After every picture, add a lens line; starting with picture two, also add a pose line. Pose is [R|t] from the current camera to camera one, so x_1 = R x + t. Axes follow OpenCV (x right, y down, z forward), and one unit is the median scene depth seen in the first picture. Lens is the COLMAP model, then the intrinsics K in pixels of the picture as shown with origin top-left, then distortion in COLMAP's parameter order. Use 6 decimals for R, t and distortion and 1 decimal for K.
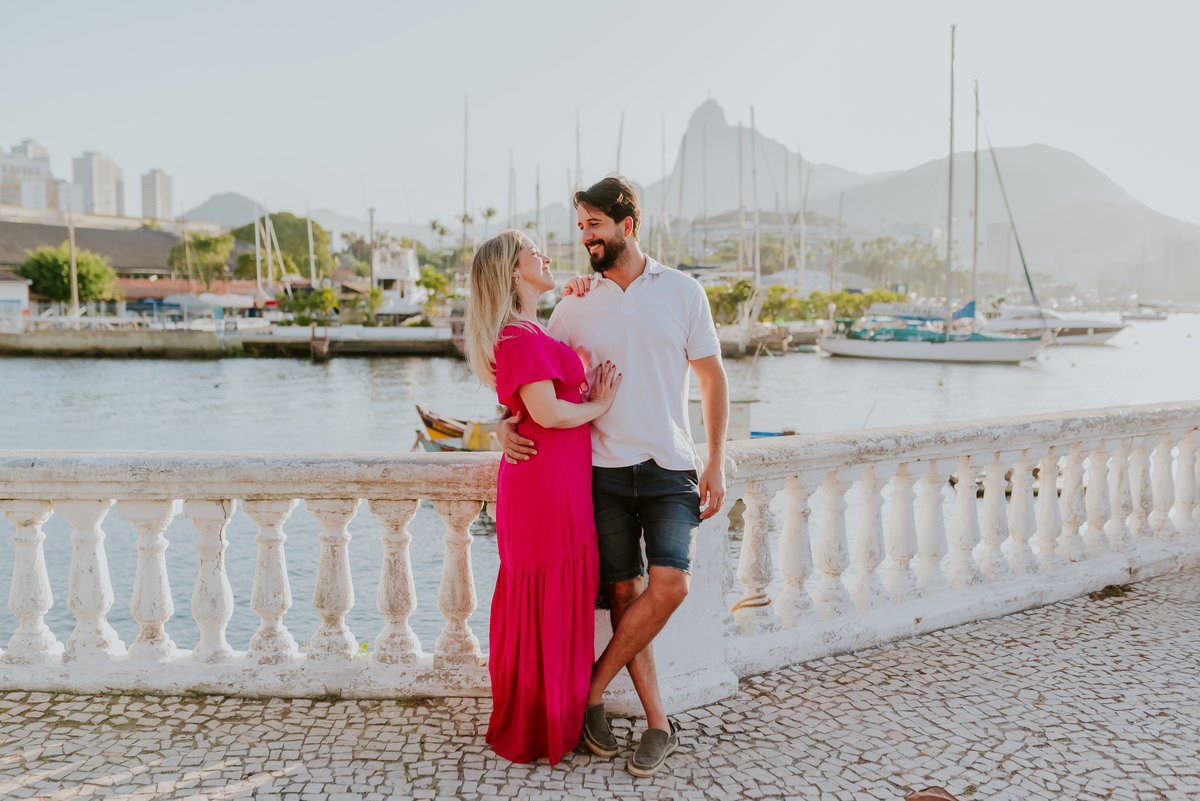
lens RADIAL K [[1184.5, 0, 600.0], [0, 1184.5, 400.5], [0, 0, 1]] dist [0.002466, 0.005831]
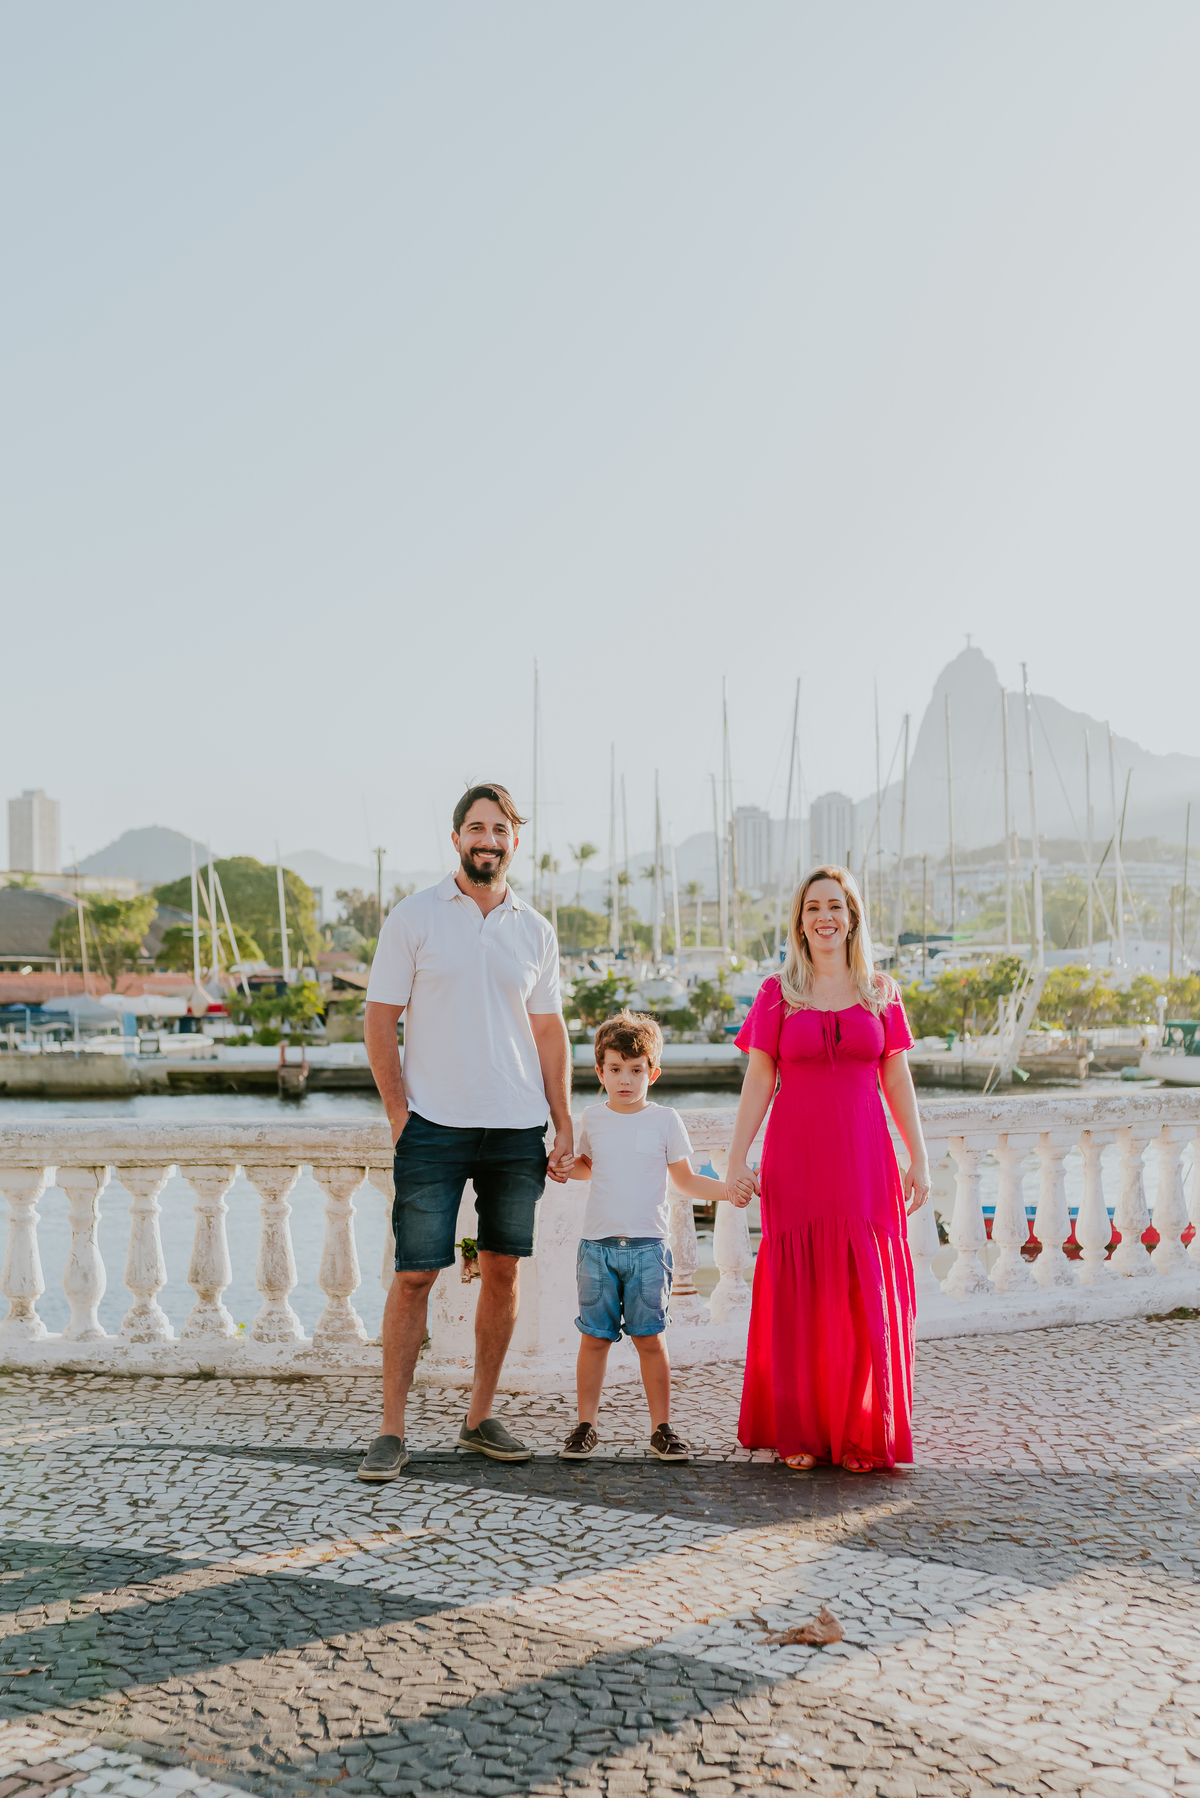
lens RADIAL K [[2064.5, 0, 602.9], [0, 2064.5, 1021.5], [0, 0, 1]] dist [0.004977, 0.002648]
pose [[0.996157, -0.012869, -0.086634, 0.200097], [0.006433, 0.997226, -0.074155, 0.078153], [0.087348, 0.073313, 0.993476, -0.534663]]
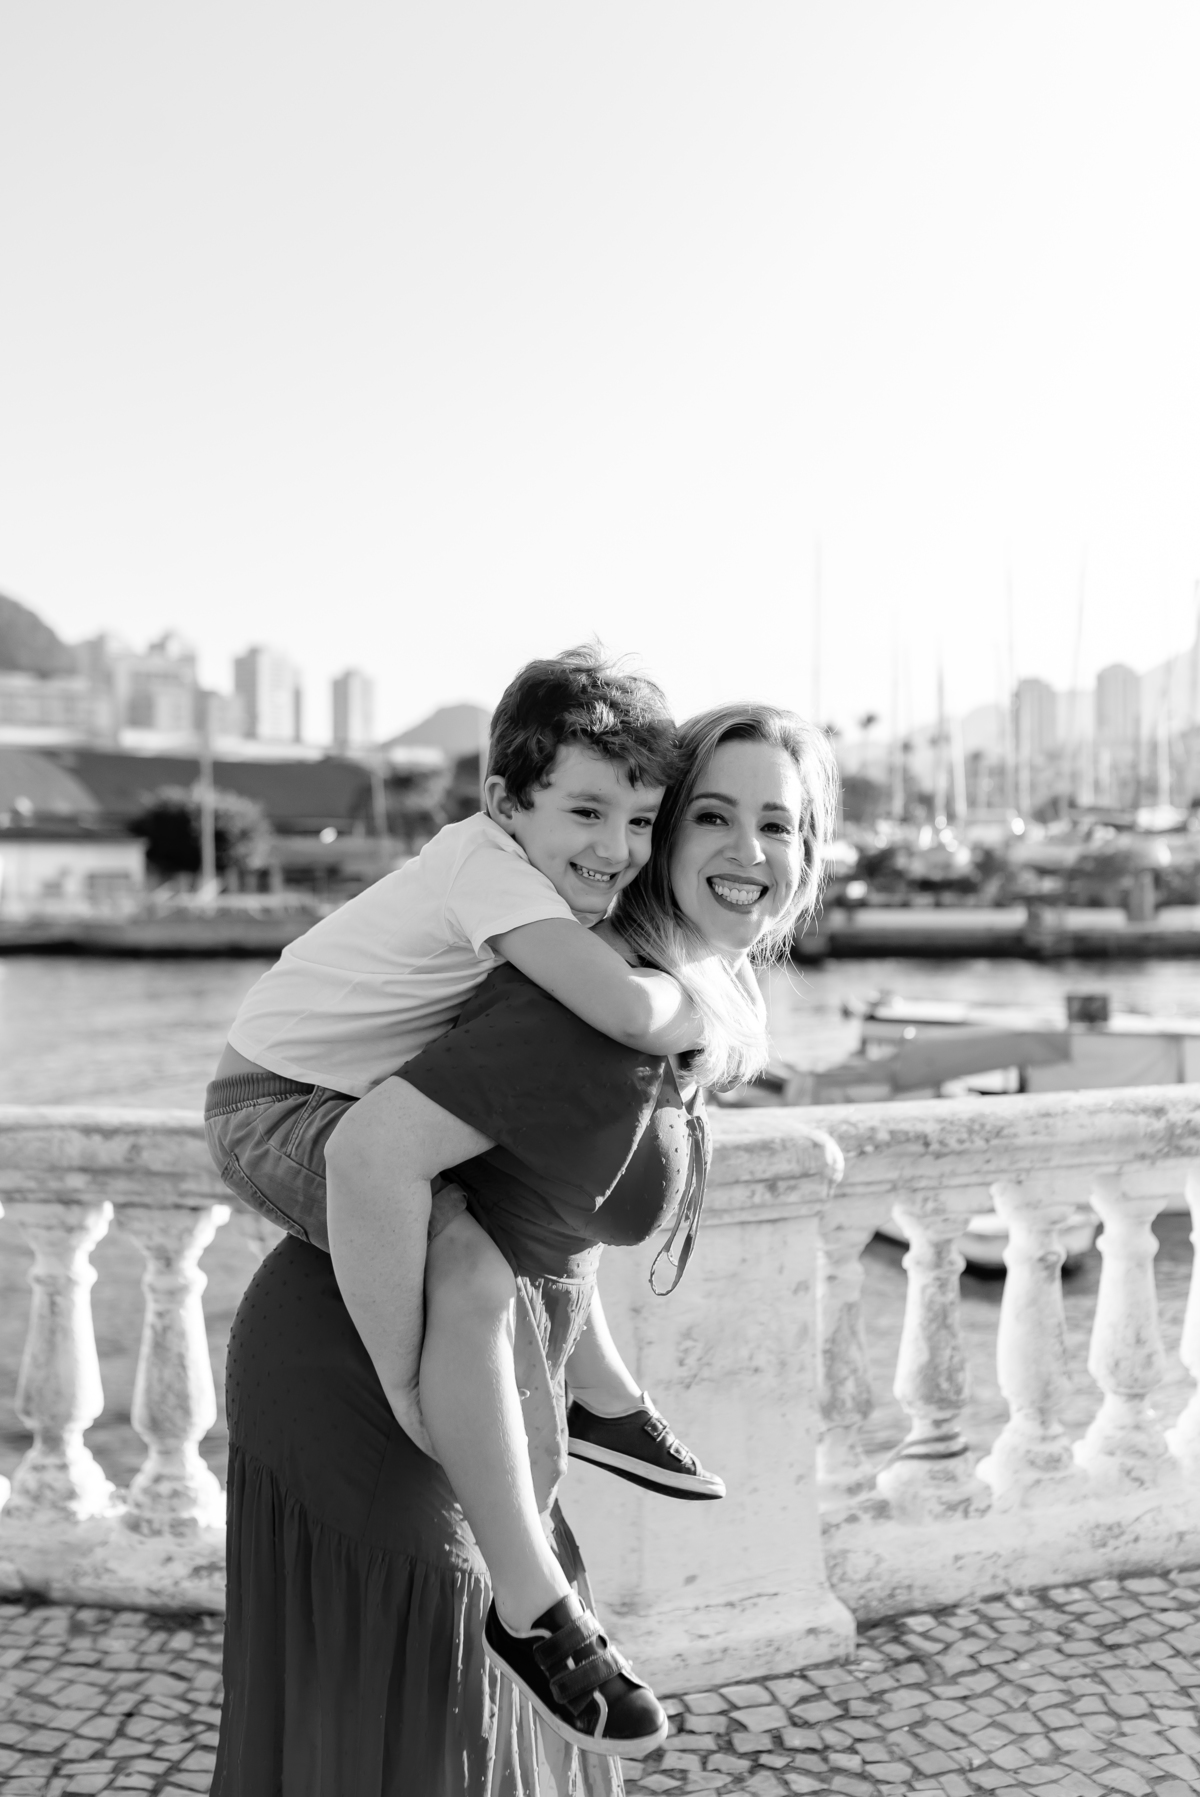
lens RADIAL K [[1978.3, 0, 579.5], [0, 1978.3, 834.5], [0, 0, 1]] dist [-0.002024, 0.003133]
pose [[0.970995, -0.014224, -0.238678, 0.176290], [-0.009822, 0.995013, -0.099258, 0.006046], [0.238899, 0.098724, 0.966013, 0.172916]]
